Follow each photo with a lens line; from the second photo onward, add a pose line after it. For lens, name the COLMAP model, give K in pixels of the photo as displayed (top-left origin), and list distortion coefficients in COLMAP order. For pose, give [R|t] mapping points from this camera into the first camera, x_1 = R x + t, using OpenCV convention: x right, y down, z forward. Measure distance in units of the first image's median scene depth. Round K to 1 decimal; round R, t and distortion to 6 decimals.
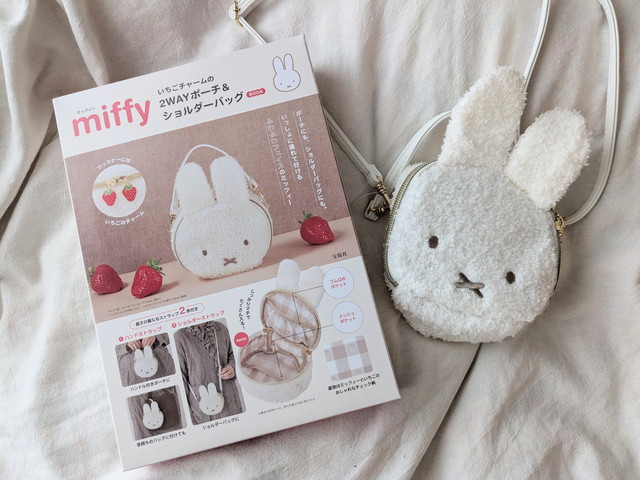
lens RADIAL K [[507.2, 0, 322.1], [0, 507.2, 238.2], [0, 0, 1]] dist [0.022958, -0.067421]
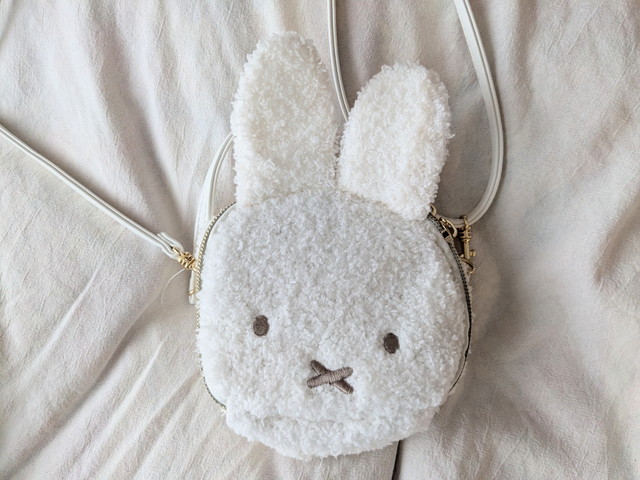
lens RADIAL K [[507.2, 0, 317.7], [0, 507.2, 244.4], [0, 0, 1]] dist [0.022958, -0.067421]
pose [[0.949103, -0.311904, -0.043812, 0.344909], [0.310765, 0.949983, -0.030938, -0.047983], [0.051270, 0.015748, 0.998561, 0.353882]]
